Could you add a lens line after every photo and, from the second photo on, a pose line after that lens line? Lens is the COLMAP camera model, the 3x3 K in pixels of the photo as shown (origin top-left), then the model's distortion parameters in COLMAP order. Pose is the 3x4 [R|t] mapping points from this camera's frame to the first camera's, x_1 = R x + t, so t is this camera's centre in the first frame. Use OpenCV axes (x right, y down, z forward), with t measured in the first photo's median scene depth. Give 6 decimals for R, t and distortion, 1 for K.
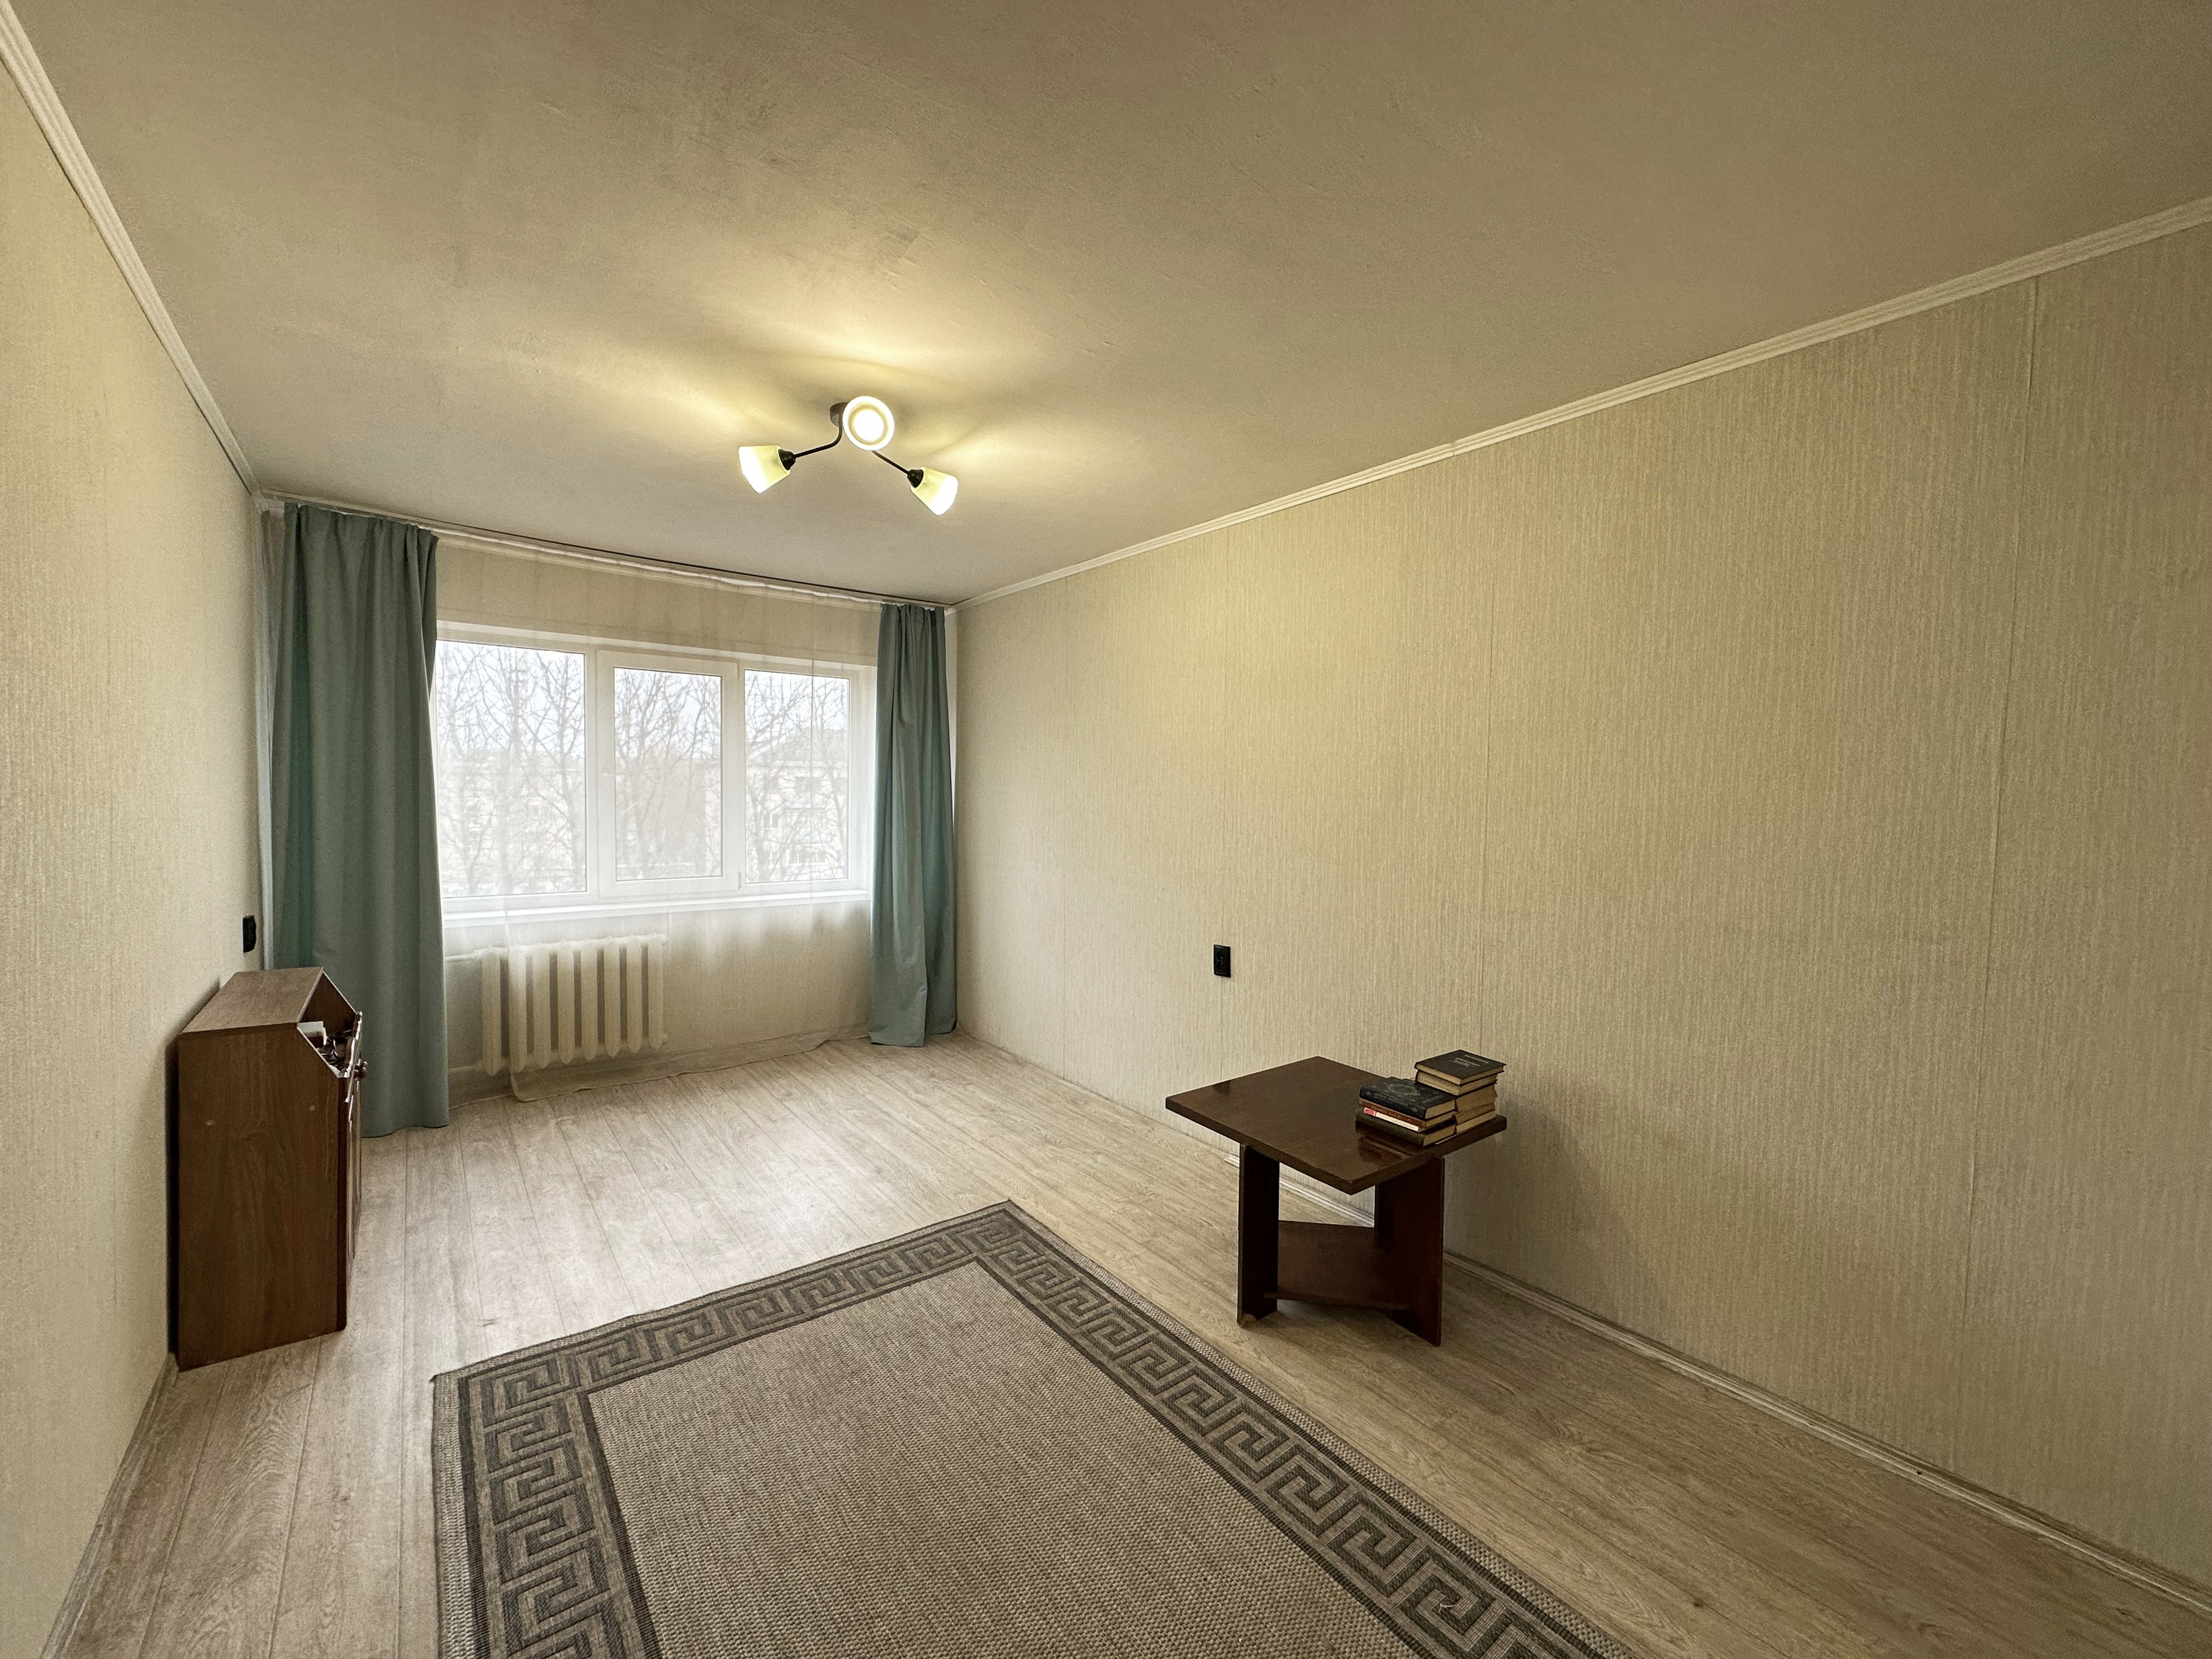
lens RADIAL K [[880.1, 0, 1106.3], [0, 880.1, 829.0], [0, 0, 1]] dist [-0.000393, 0.000178]
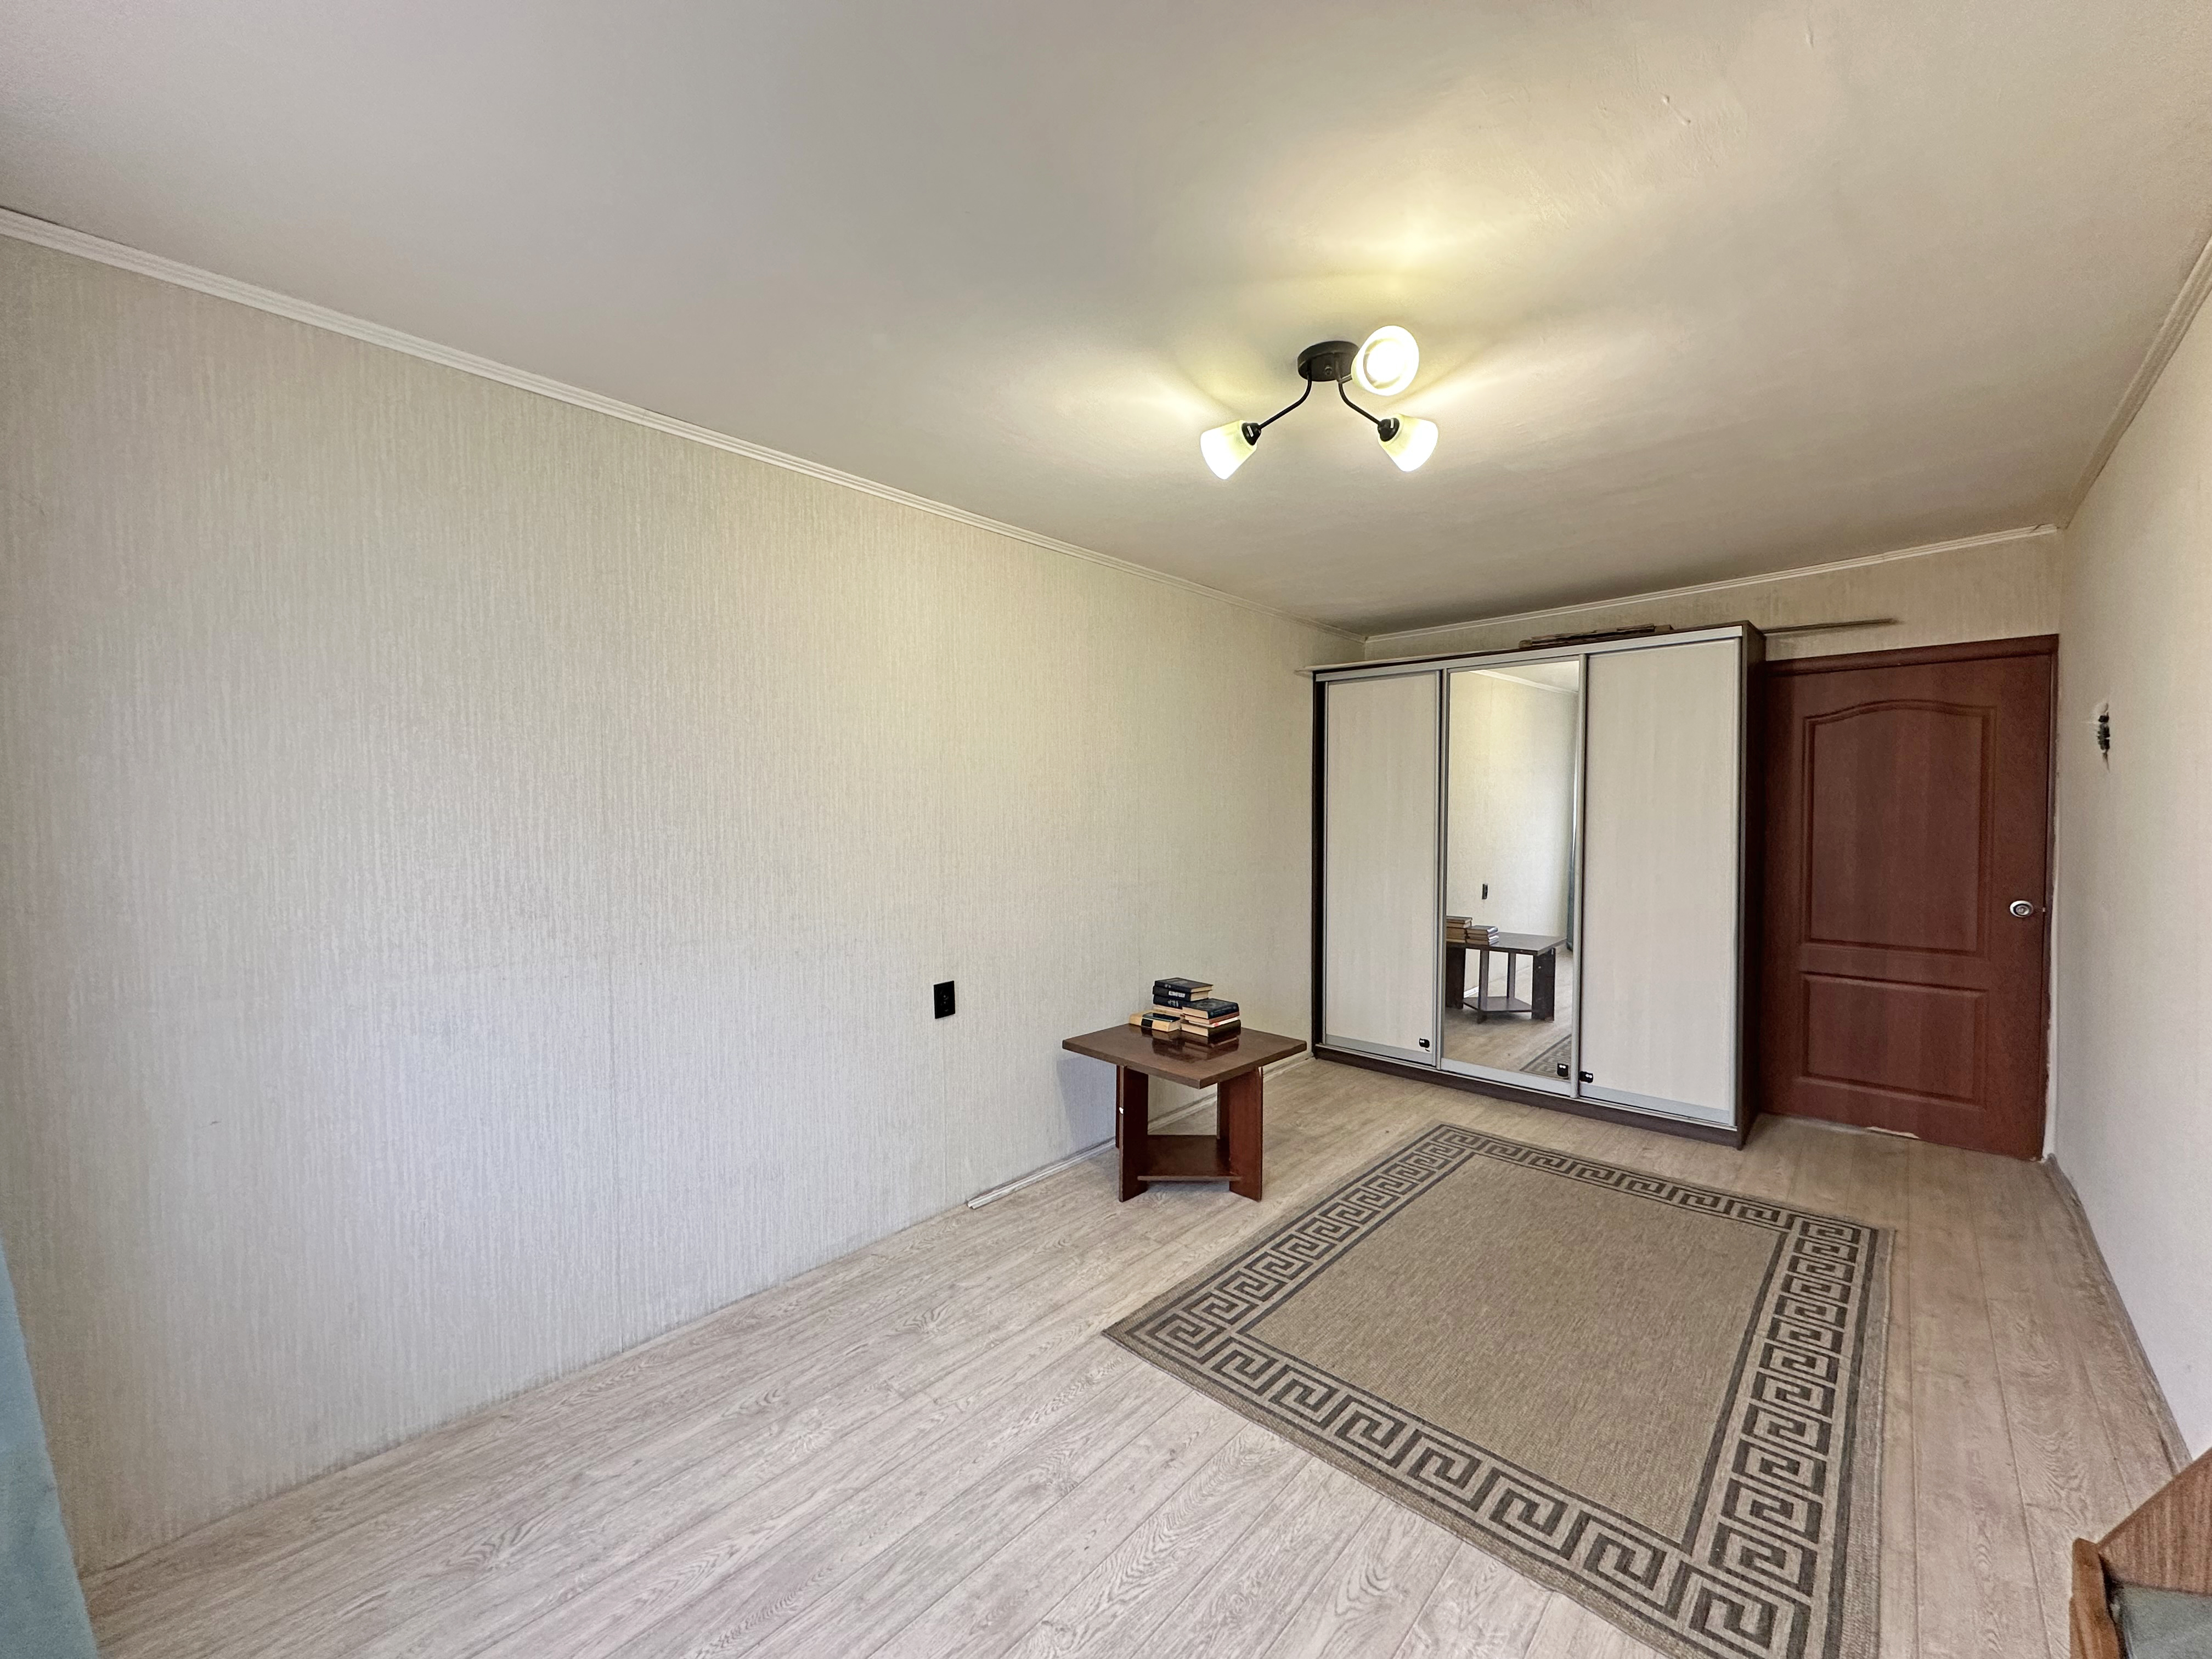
lens RADIAL K [[880.1, 0, 1104.5], [0, 880.1, 822.2], [0, 0, 1]] dist [-0.000393, 0.000178]
pose [[-0.168166, -0.027337, 0.985380, -0.970707], [0.045470, 0.998336, 0.035457, -0.069057], [-0.984709, 0.050768, -0.166643, 1.226987]]
